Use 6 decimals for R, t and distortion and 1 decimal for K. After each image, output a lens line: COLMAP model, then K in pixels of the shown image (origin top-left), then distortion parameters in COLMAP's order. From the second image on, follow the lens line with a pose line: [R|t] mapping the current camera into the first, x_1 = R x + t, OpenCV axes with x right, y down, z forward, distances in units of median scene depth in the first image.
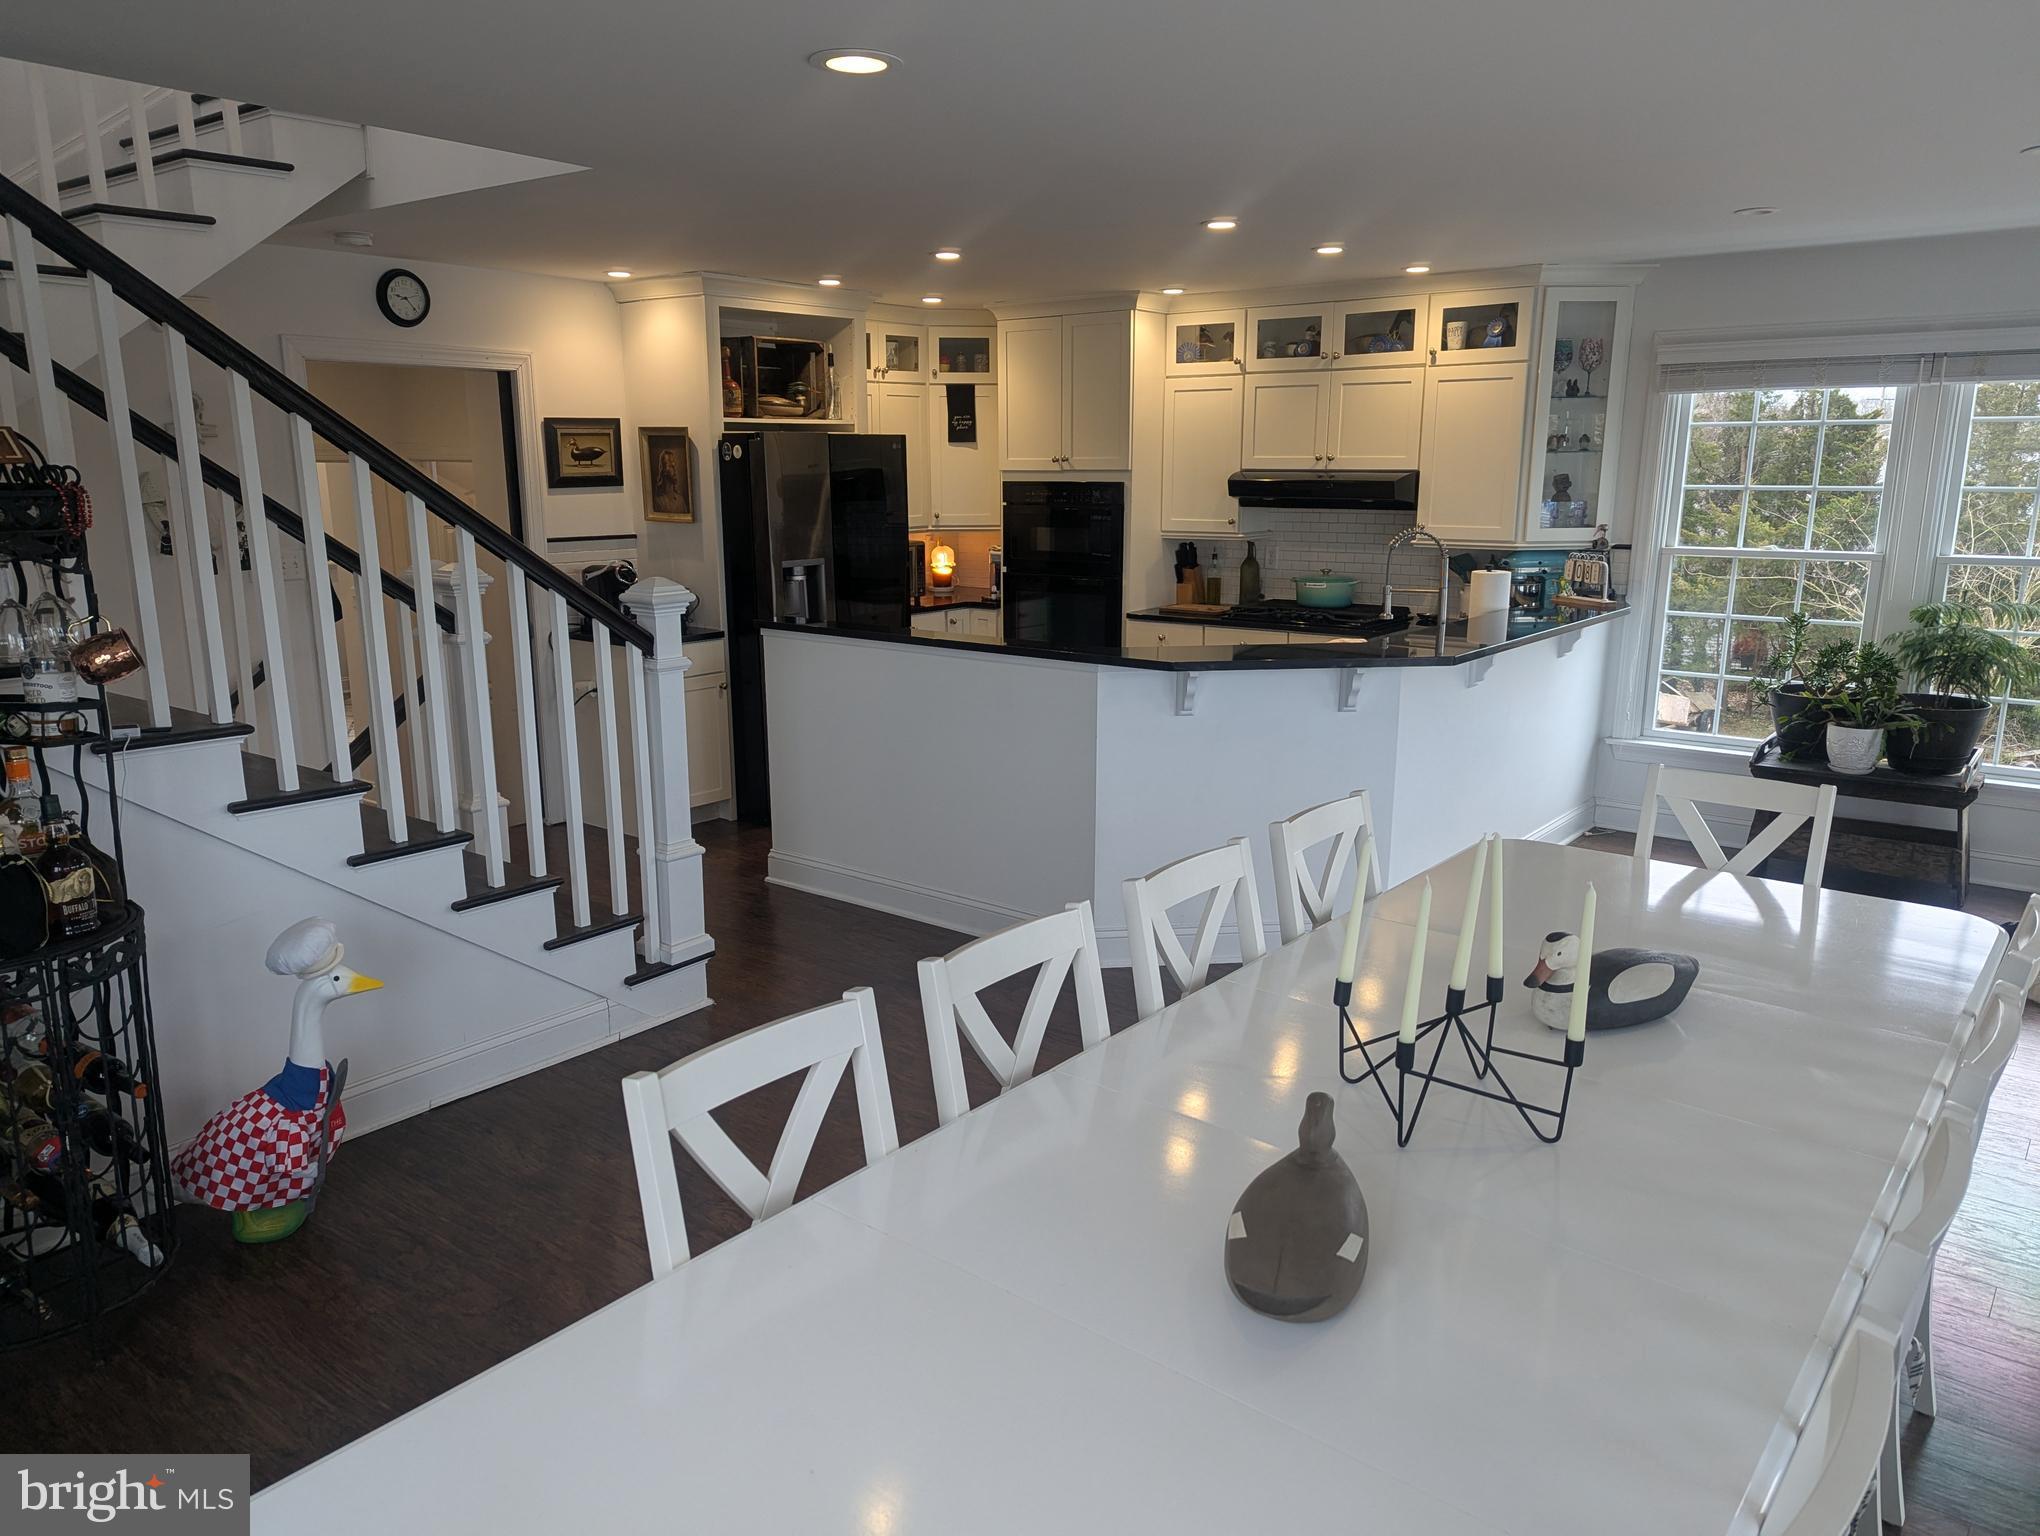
lens RADIAL K [[1432.5, 0, 1019.7], [0, 1432.5, 768.3], [0, 0, 1]] dist [0.049137, -0.023909]
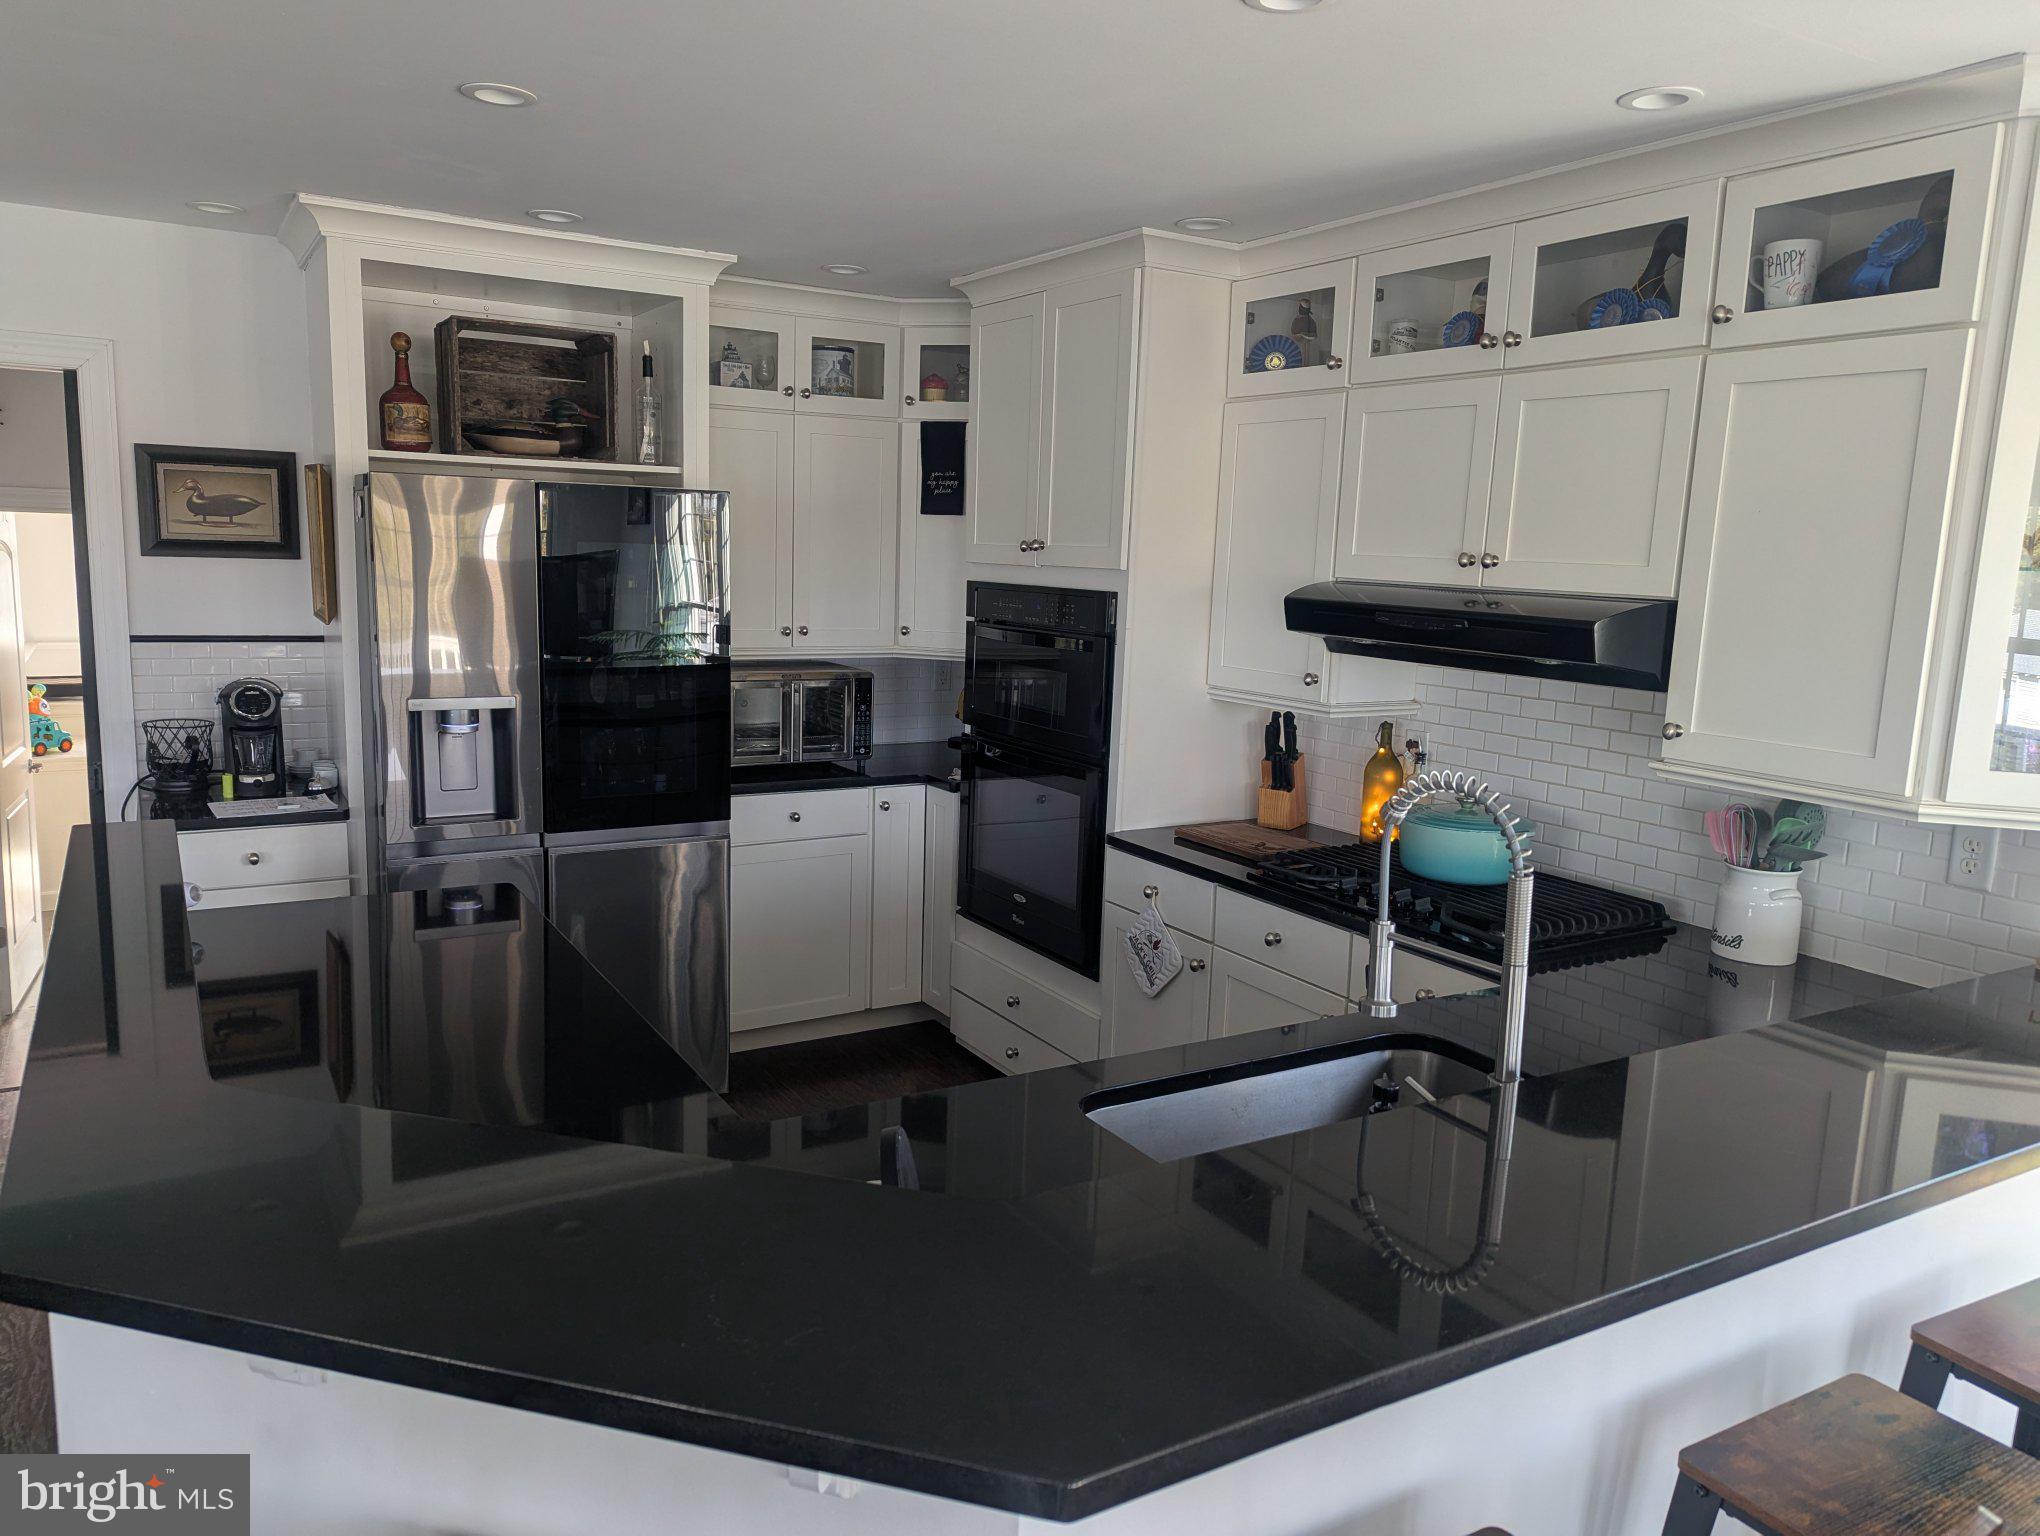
lens RADIAL K [[1432.5, 0, 974.2], [0, 1432.5, 763.5], [0, 0, 1]] dist [0.049137, -0.023909]
pose [[0.927807, 0.093154, -0.361244, 0.233929], [-0.116814, 0.992171, -0.044170, -0.112857], [0.354301, 0.083180, 0.931425, 0.519552]]
